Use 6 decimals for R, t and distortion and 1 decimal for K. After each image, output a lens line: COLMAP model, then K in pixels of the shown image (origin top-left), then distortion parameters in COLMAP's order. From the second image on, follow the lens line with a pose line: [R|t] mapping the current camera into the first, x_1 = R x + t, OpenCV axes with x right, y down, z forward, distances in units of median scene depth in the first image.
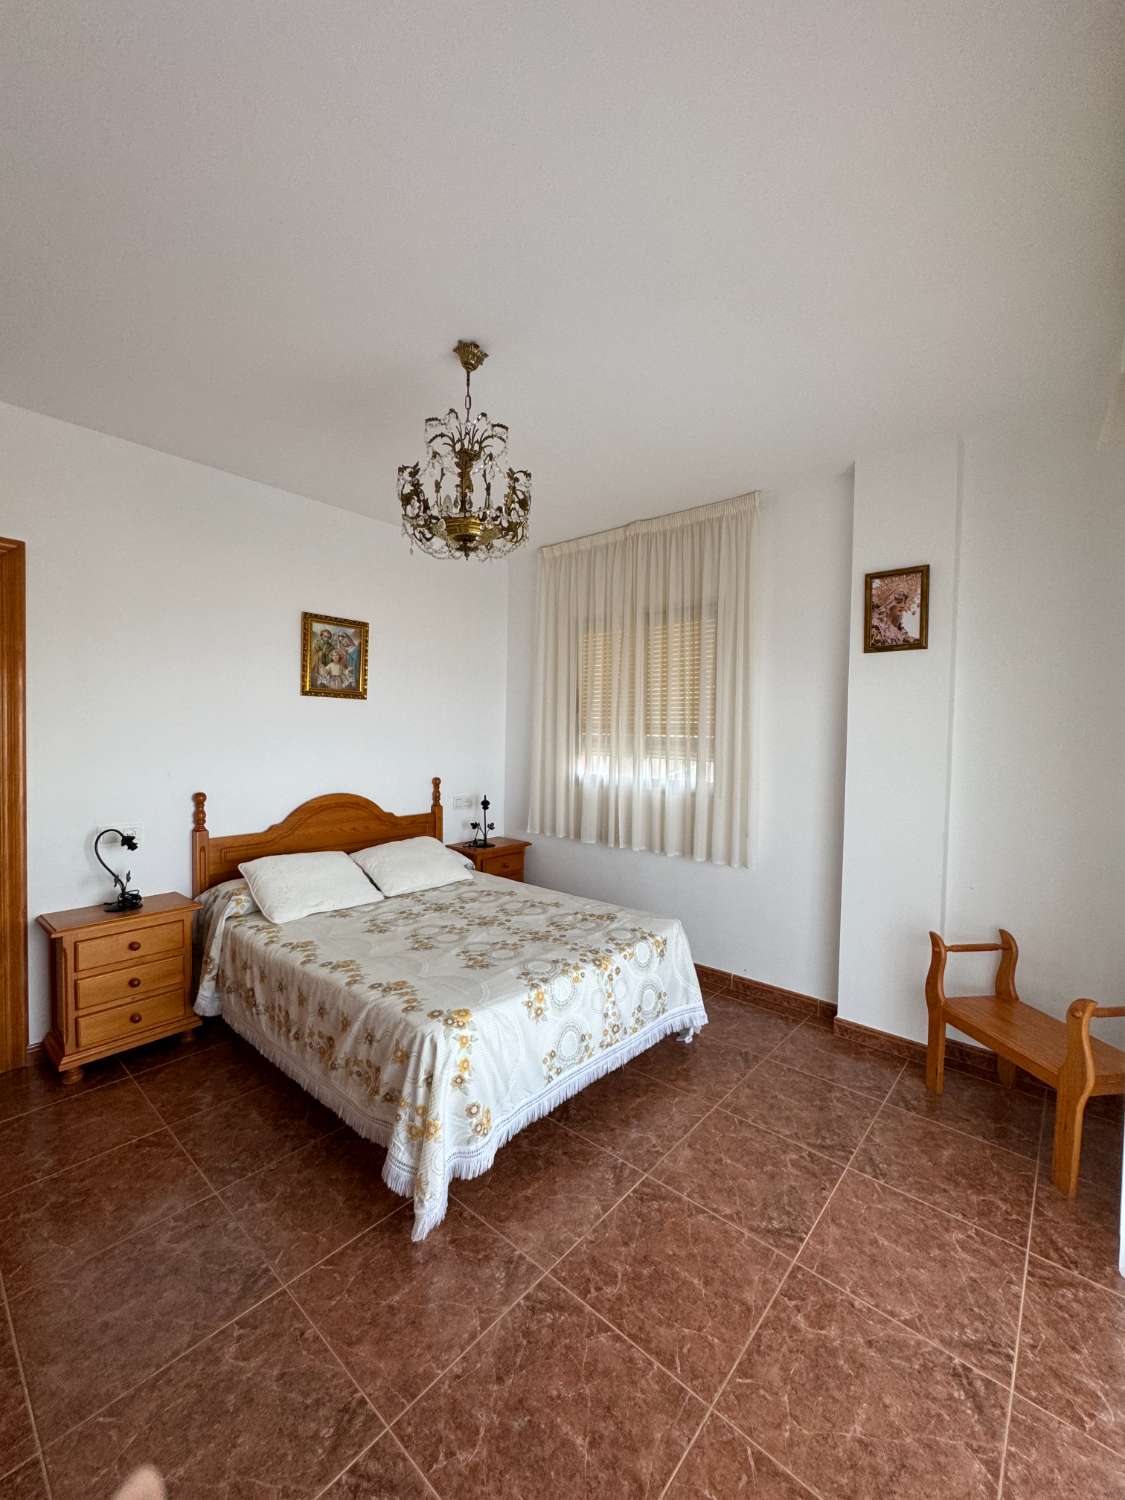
lens RADIAL K [[601.6, 0, 562.3], [0, 601.6, 746.4], [0, 0, 1]] dist [-0.000511, -0.000415]
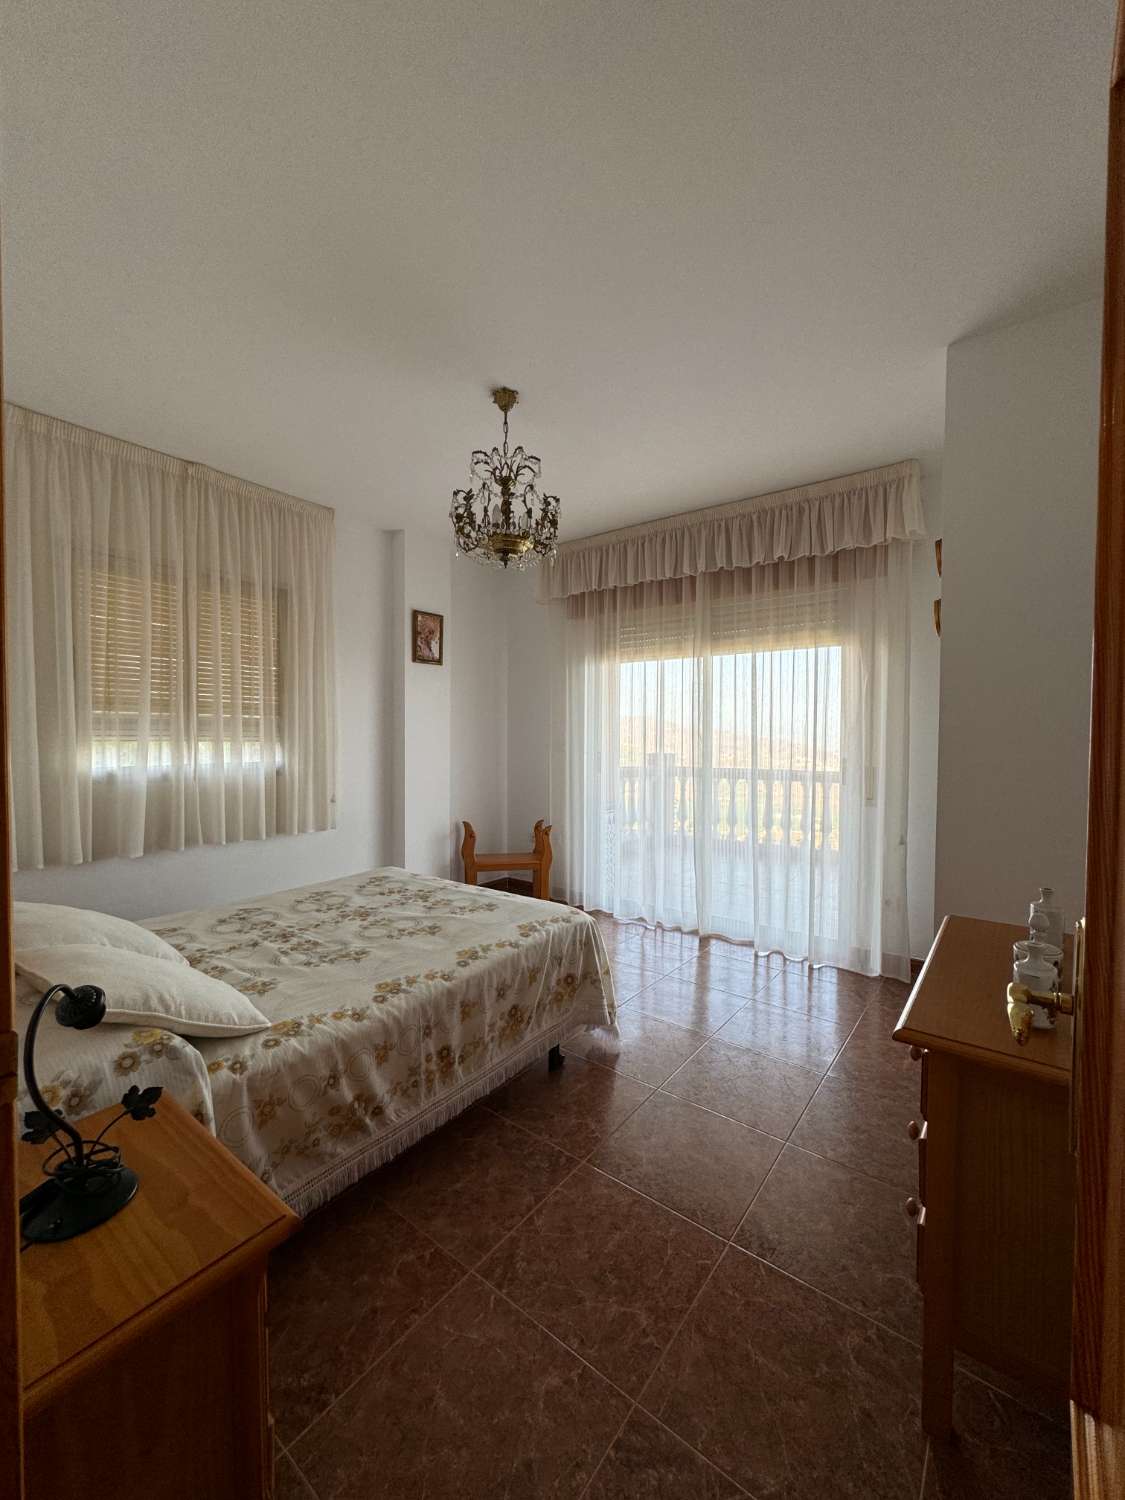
lens RADIAL K [[601.6, 0, 567.6], [0, 601.6, 745.7], [0, 0, 1]] dist [-0.000511, -0.000415]
pose [[-0.063659, -0.038950, 0.997211, -1.097575], [0.012946, 0.999122, 0.039851, -0.000951], [-0.997888, 0.015447, -0.063099, 0.757370]]
